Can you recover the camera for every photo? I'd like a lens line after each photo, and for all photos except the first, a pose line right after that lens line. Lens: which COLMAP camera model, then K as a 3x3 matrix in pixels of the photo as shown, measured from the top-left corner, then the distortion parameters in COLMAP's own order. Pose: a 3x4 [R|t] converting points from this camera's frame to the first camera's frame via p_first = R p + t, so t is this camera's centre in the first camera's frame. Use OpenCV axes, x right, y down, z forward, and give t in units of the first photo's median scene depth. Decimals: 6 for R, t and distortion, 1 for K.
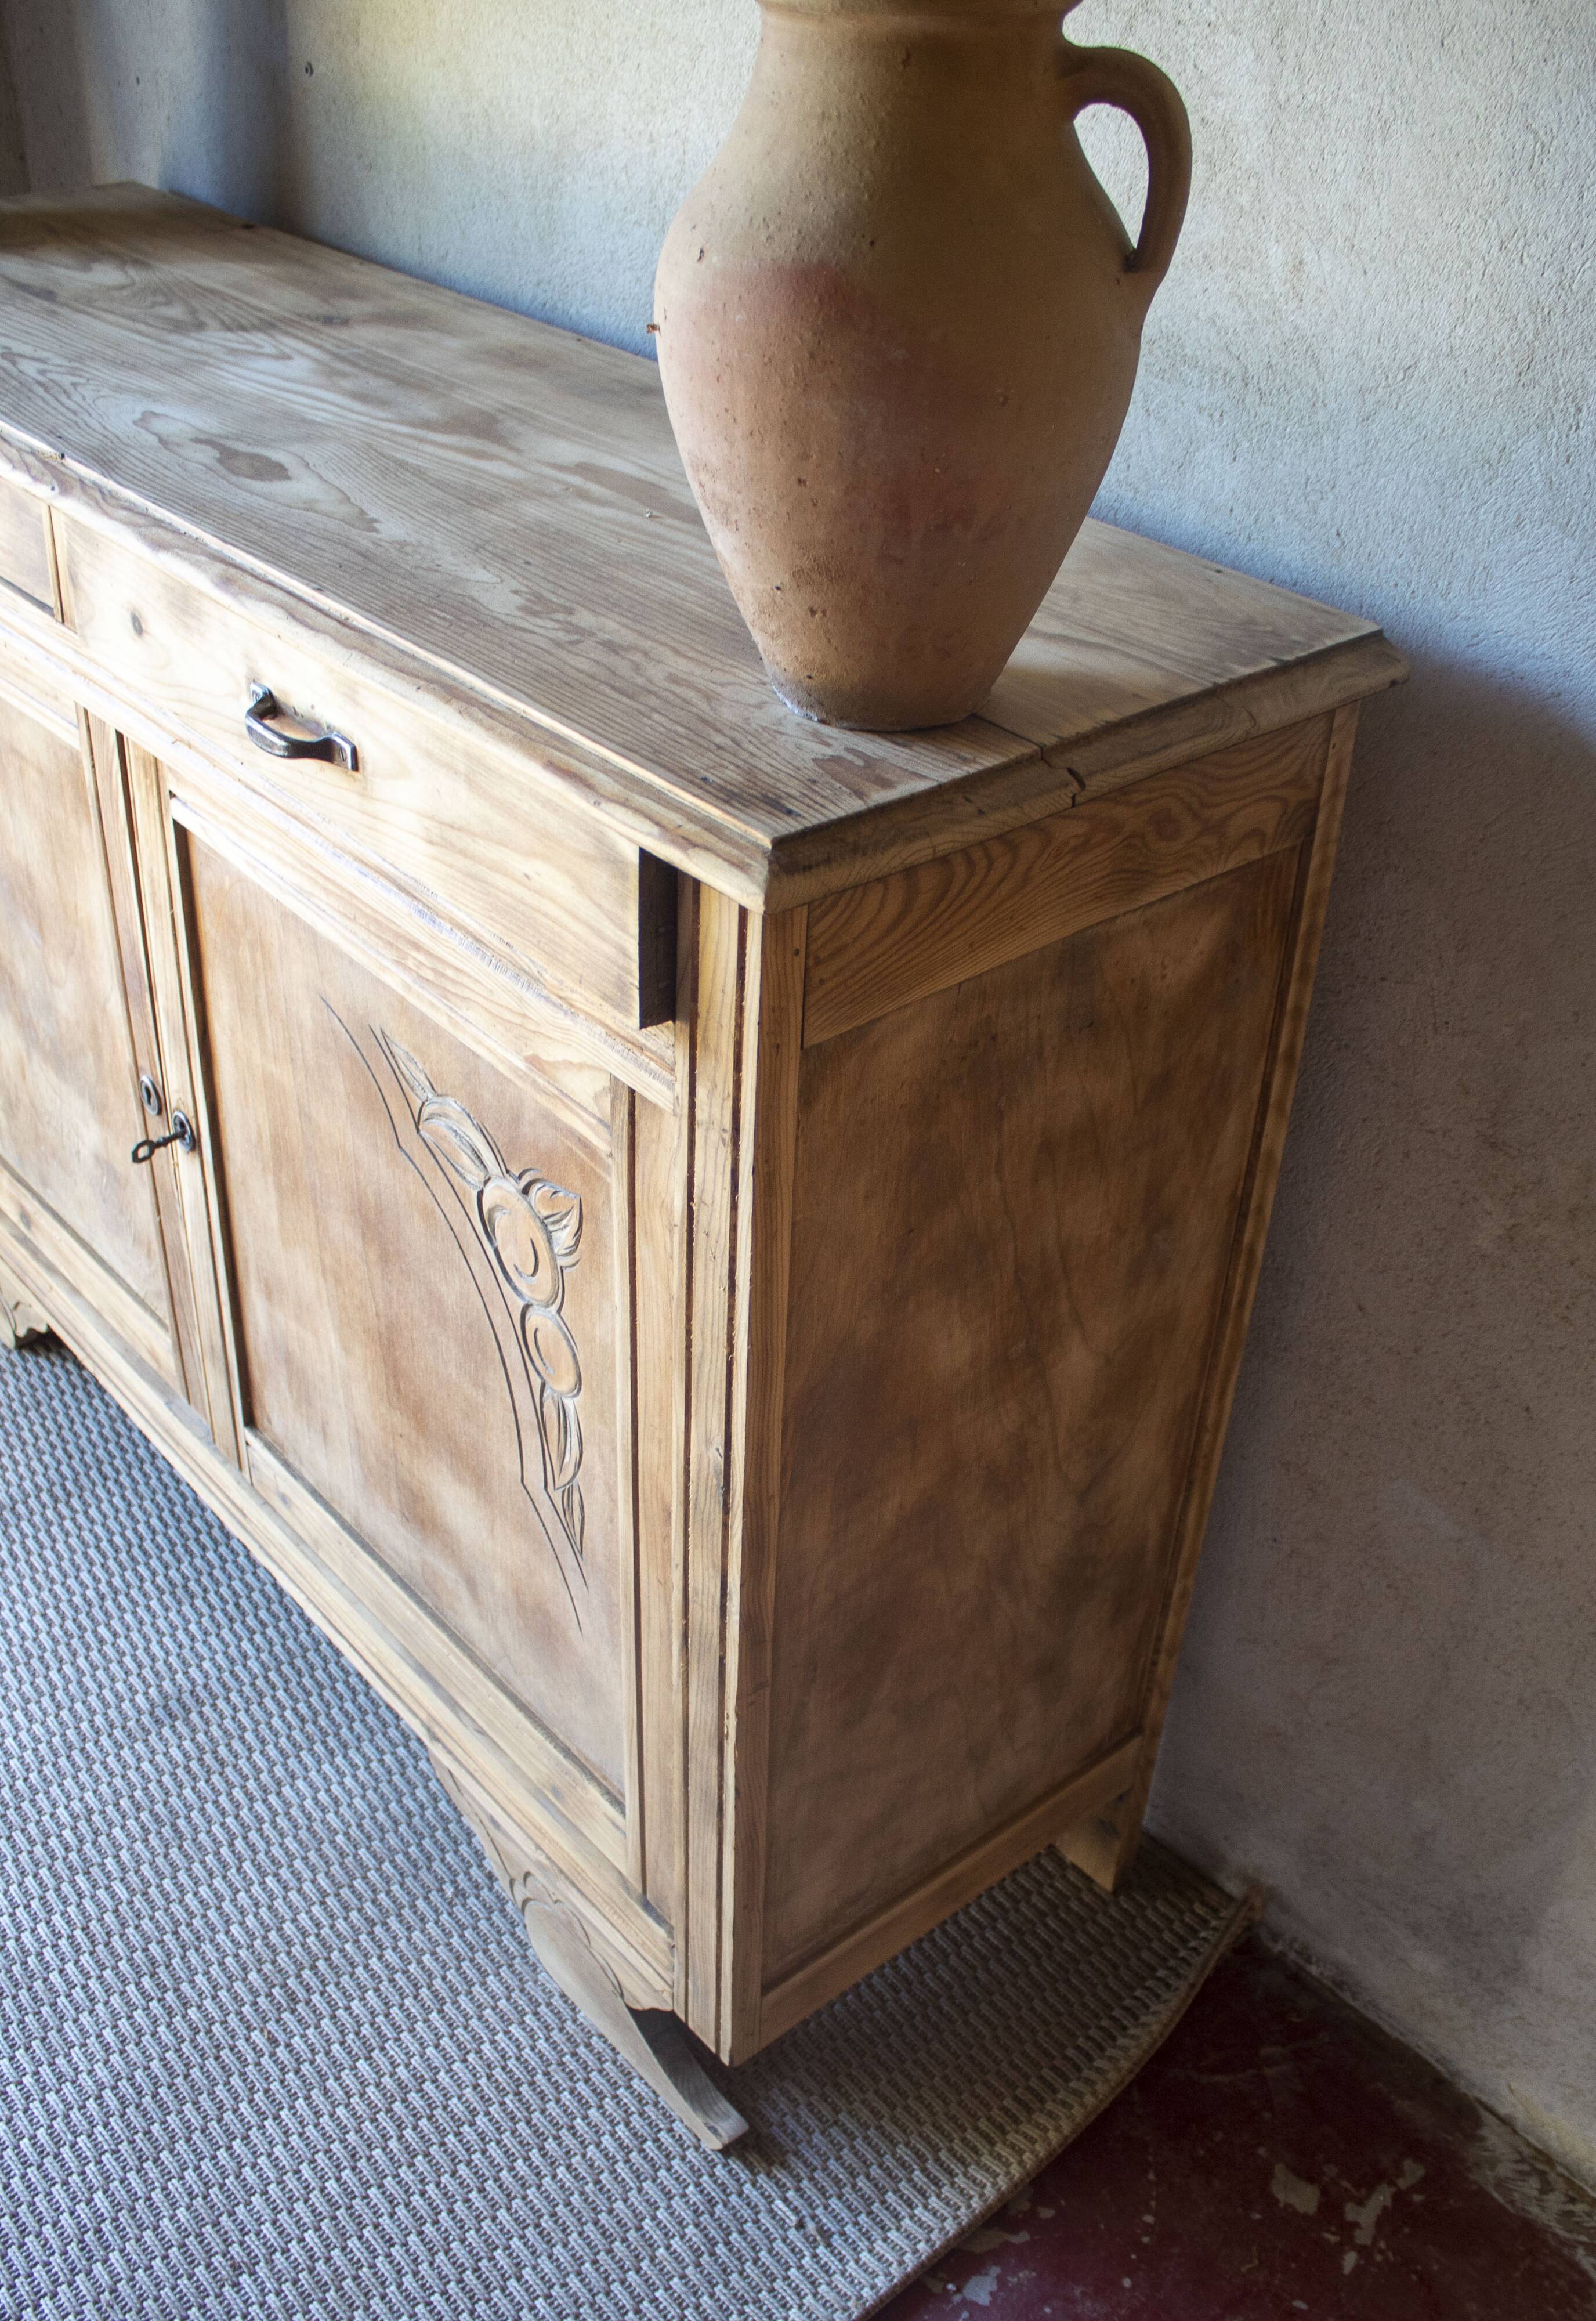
lens RADIAL K [[2238.4, 0, 802.4], [0, 2238.4, 1277.2], [0, 0, 1]] dist [-0.104020, 0.000000]
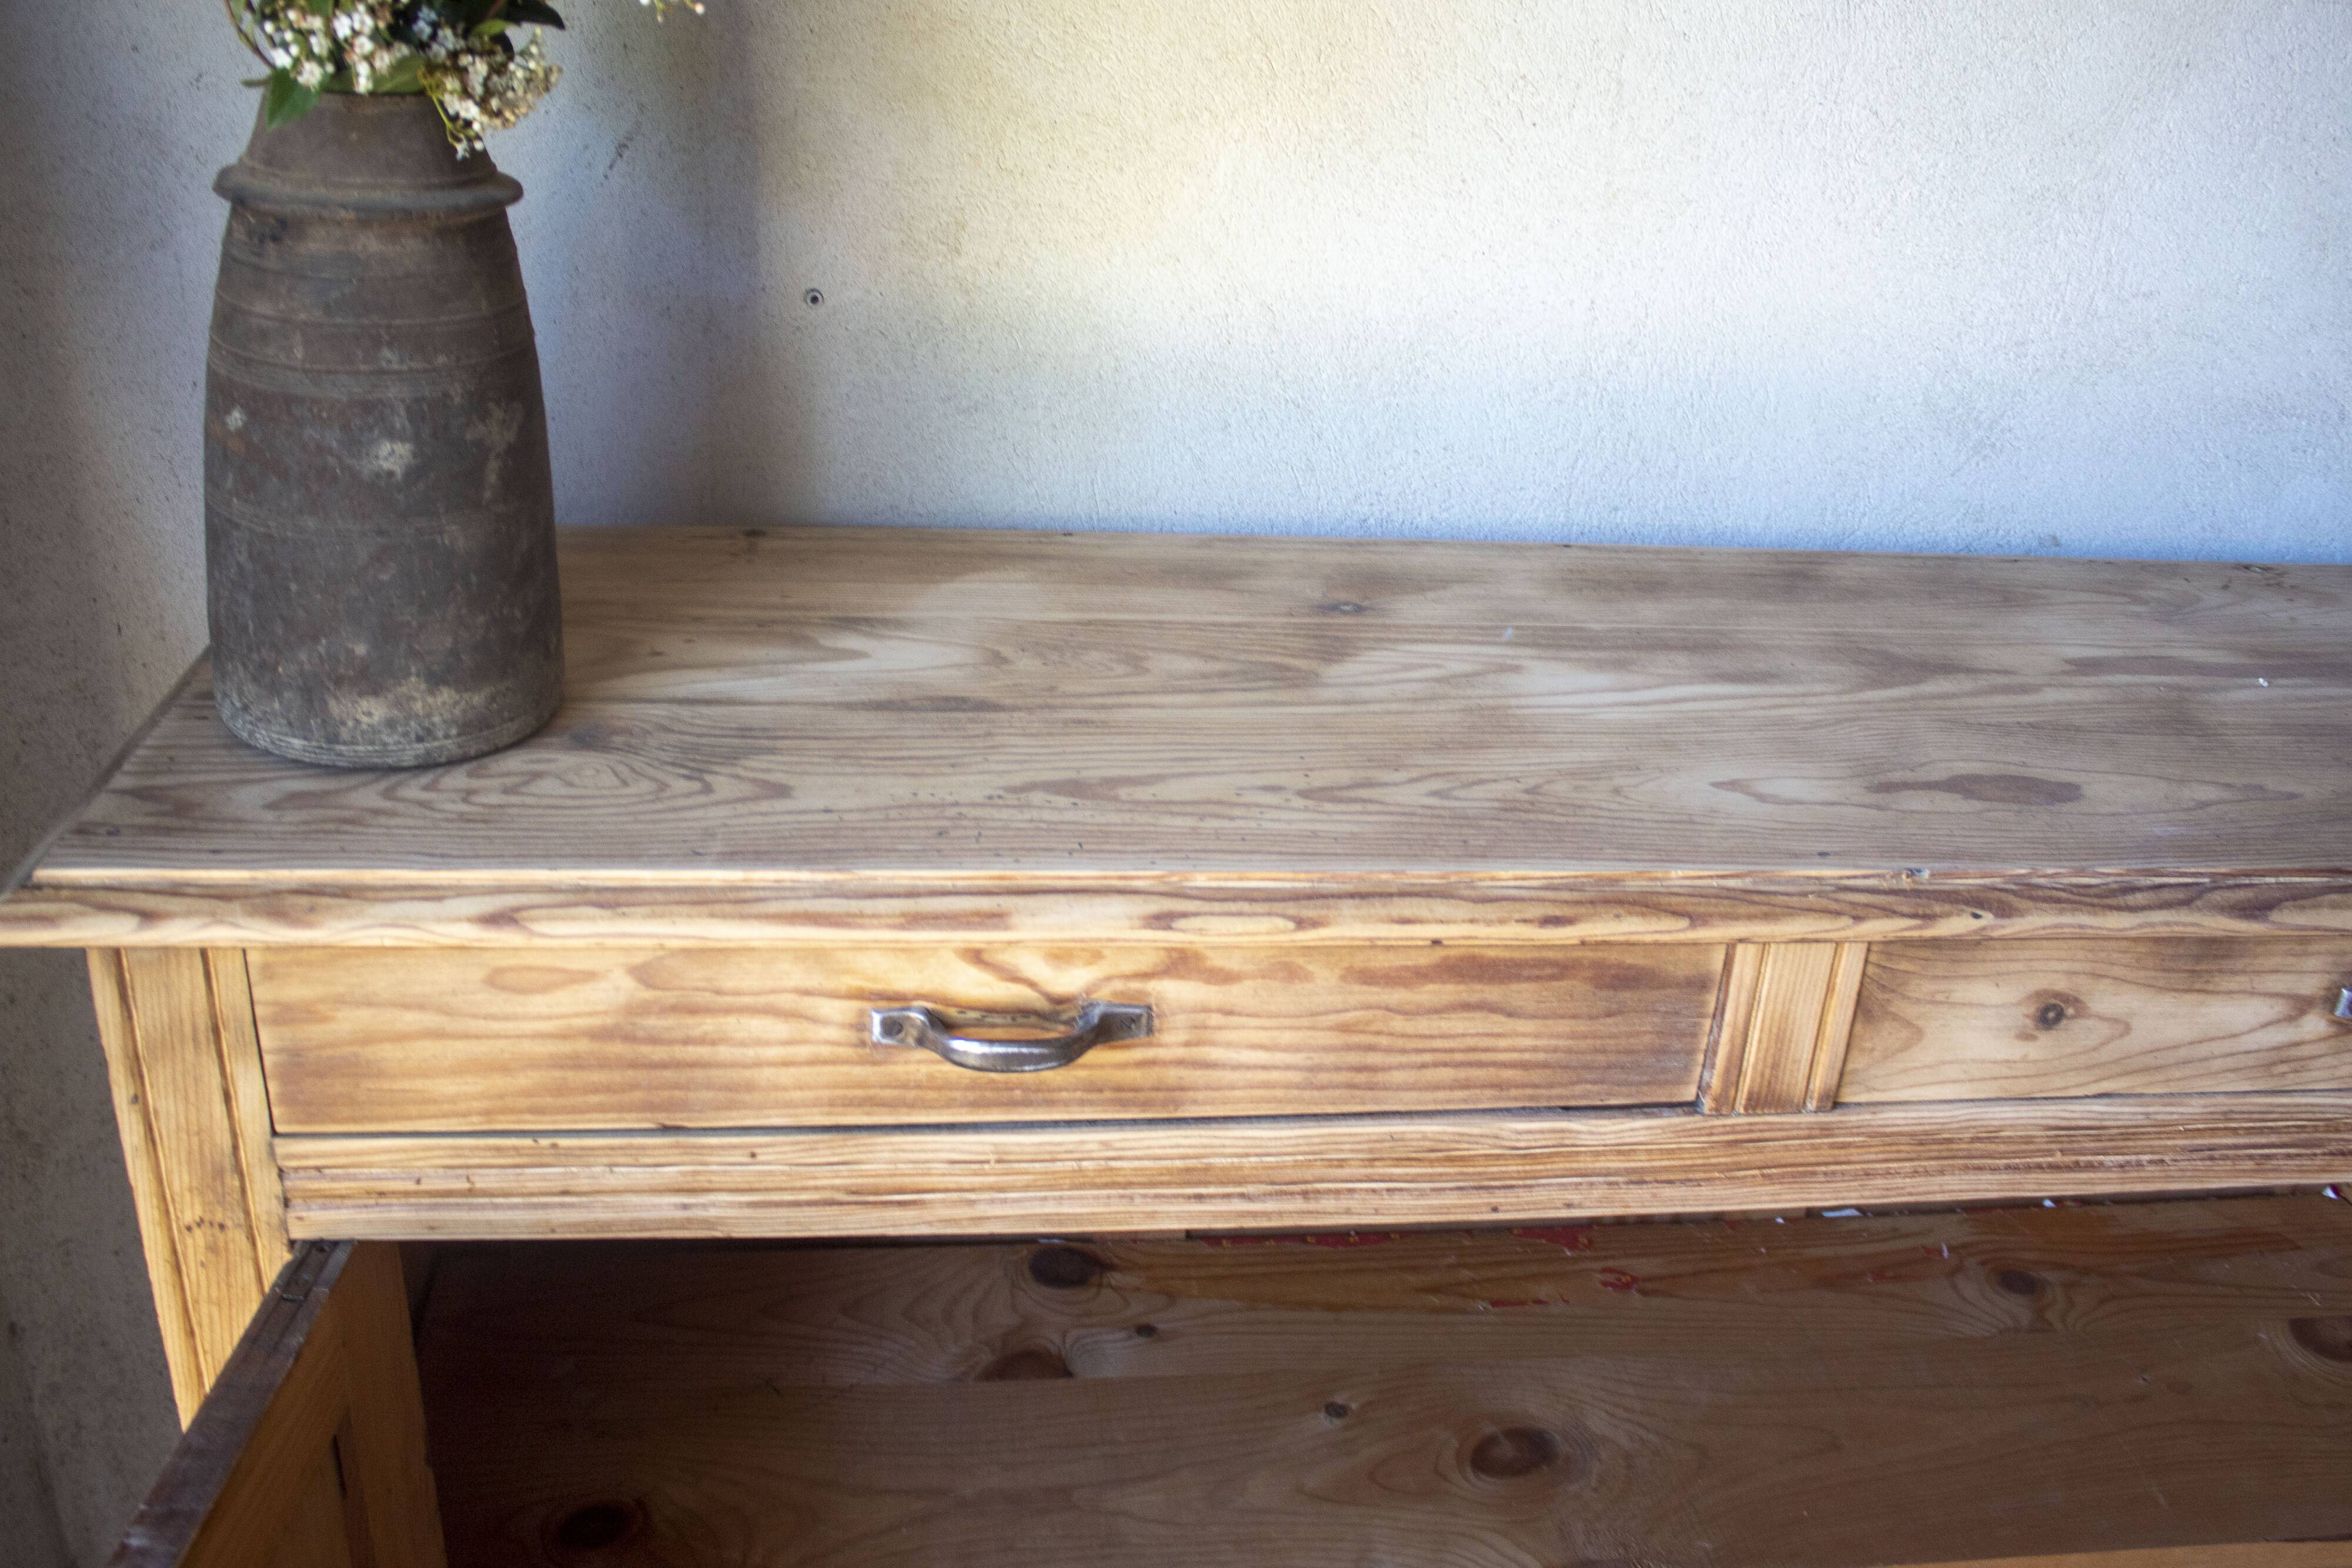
lens RADIAL K [[2046.2, 0, 1167.2], [0, 2046.2, 766.3], [0, 0, 1]] dist [-0.148401, 0.099338]
pose [[0.561830, -0.348428, 0.750297, -0.865630], [0.465919, 0.882720, 0.061039, -0.512535], [-0.683569, 0.315284, 0.658277, 0.675623]]
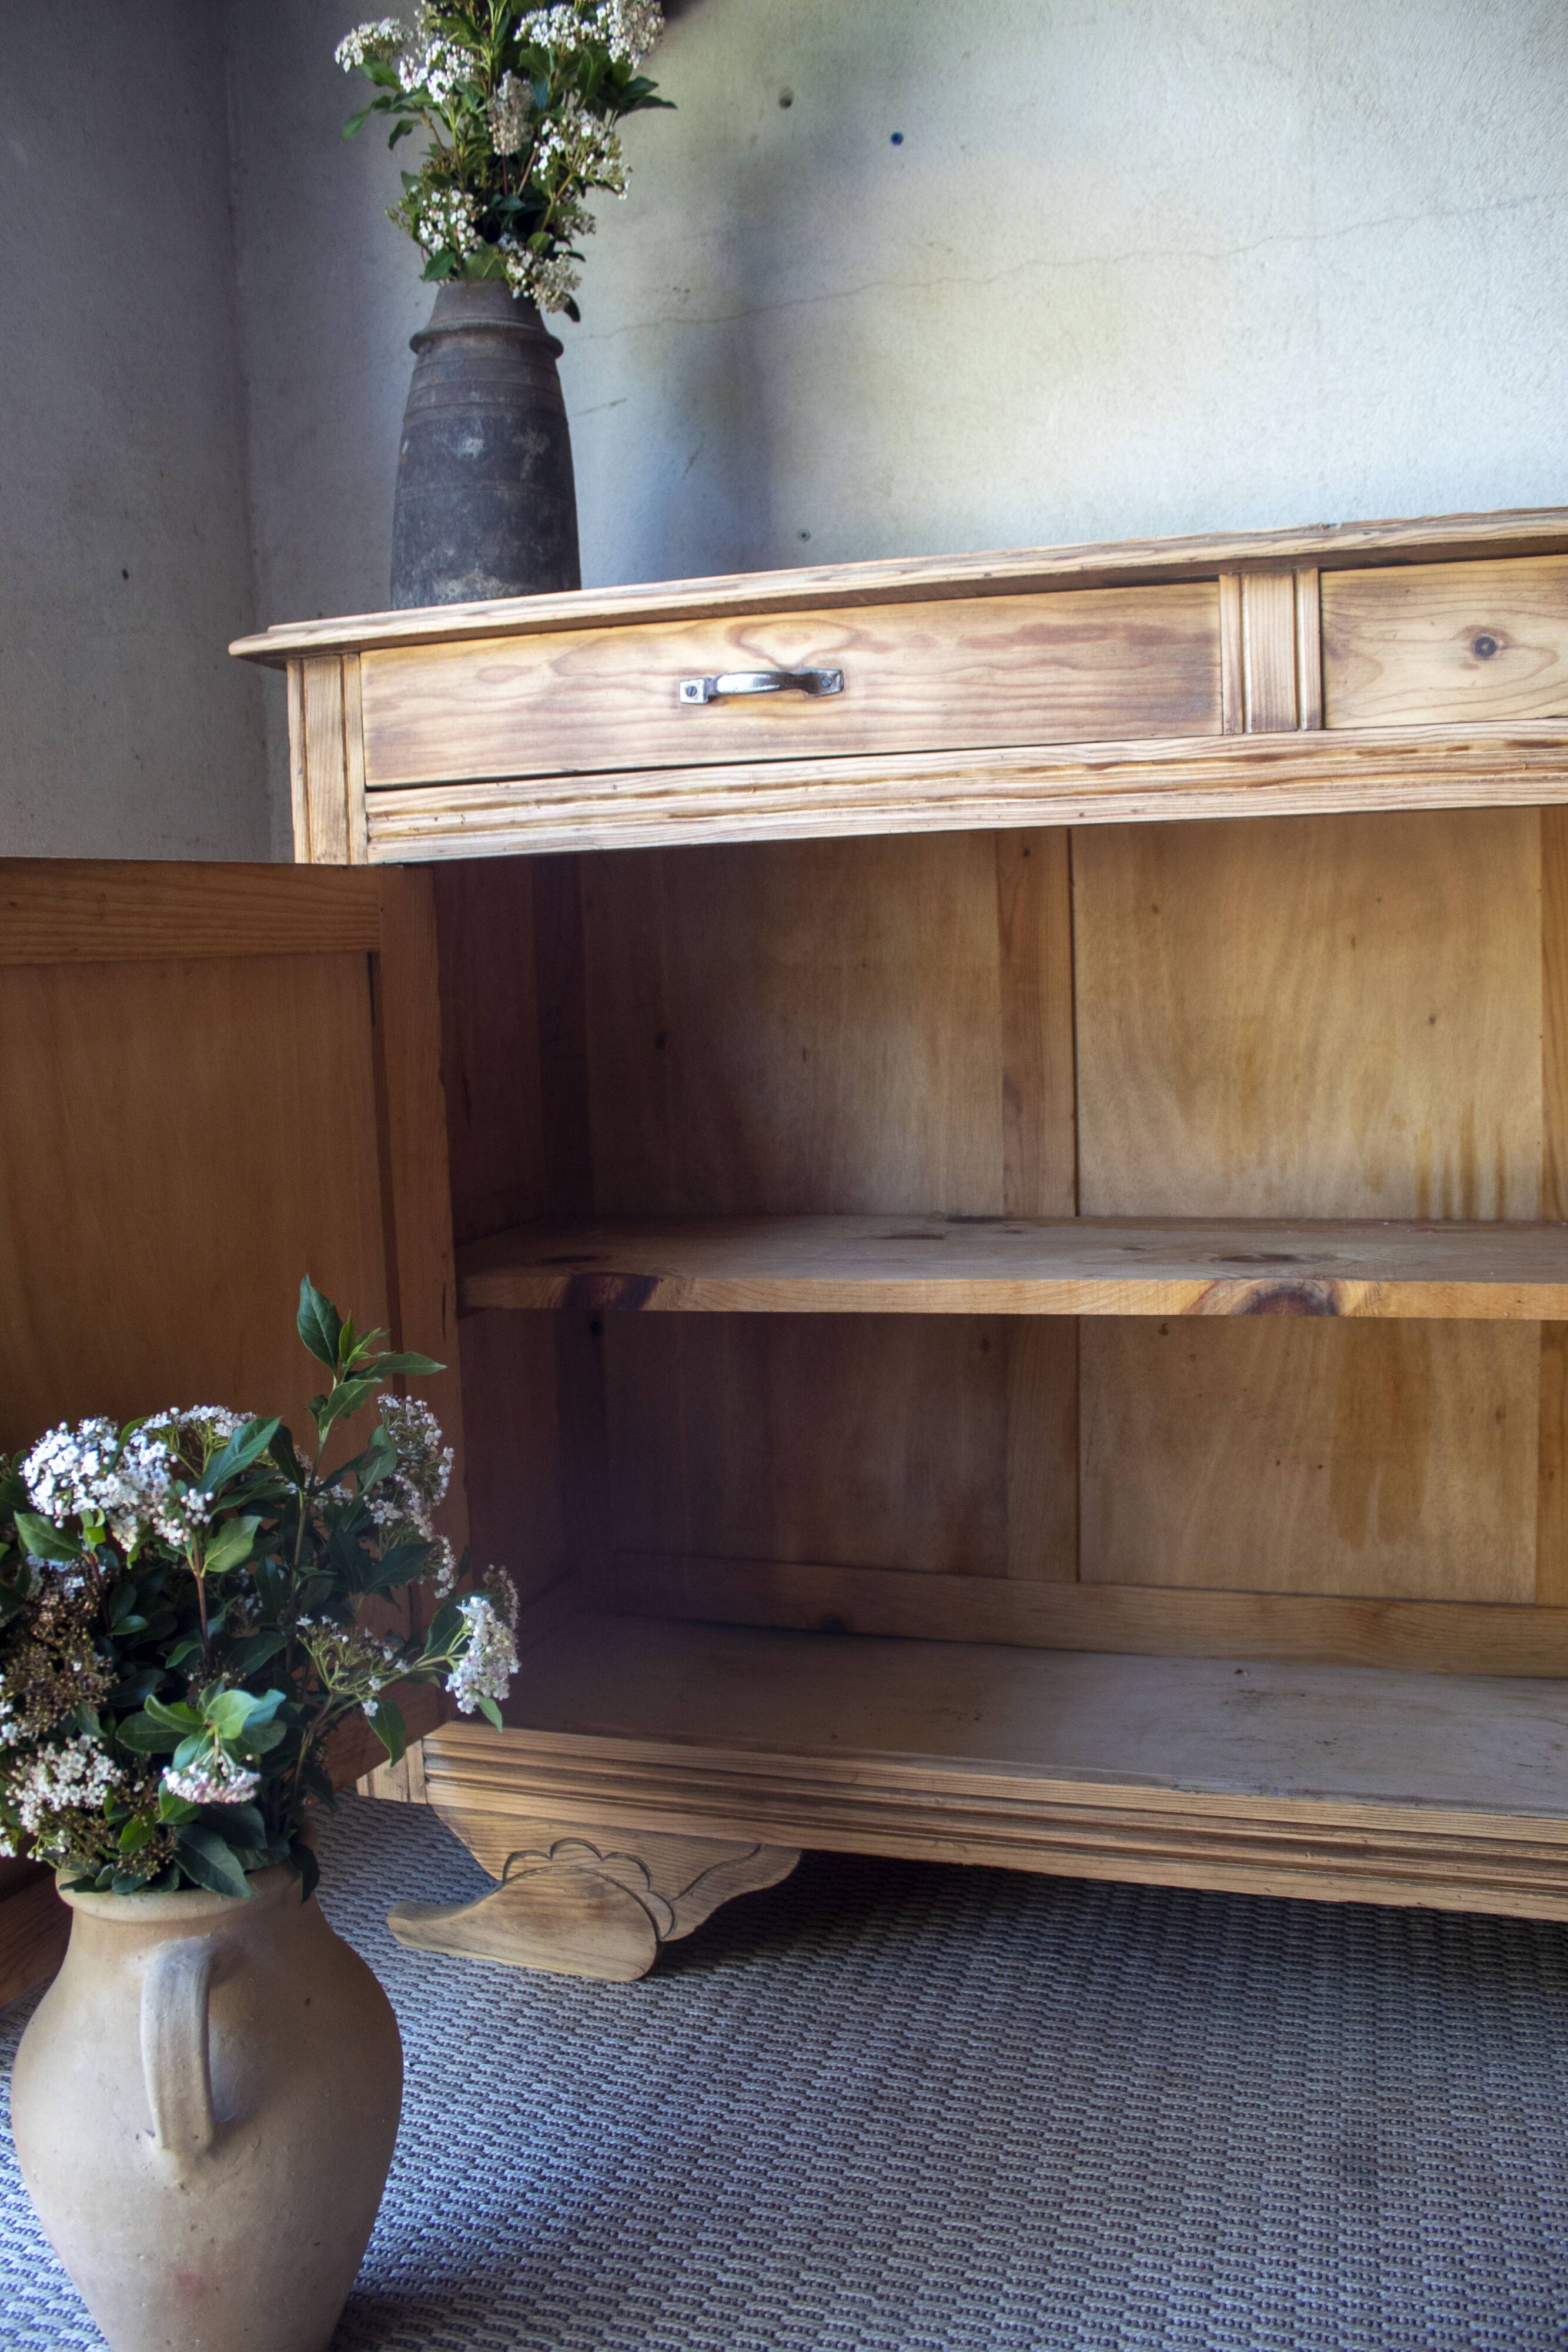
lens RADIAL K [[1935.2, 0, 750.8], [0, 1935.2, 1183.4], [0, 0, 1]] dist [-0.163196, 0.138188]
pose [[0.854831, -0.124782, 0.503680, -0.966348], [0.361333, 0.839796, -0.405193, 0.126324], [-0.372427, 0.528368, 0.762971, 0.549446]]
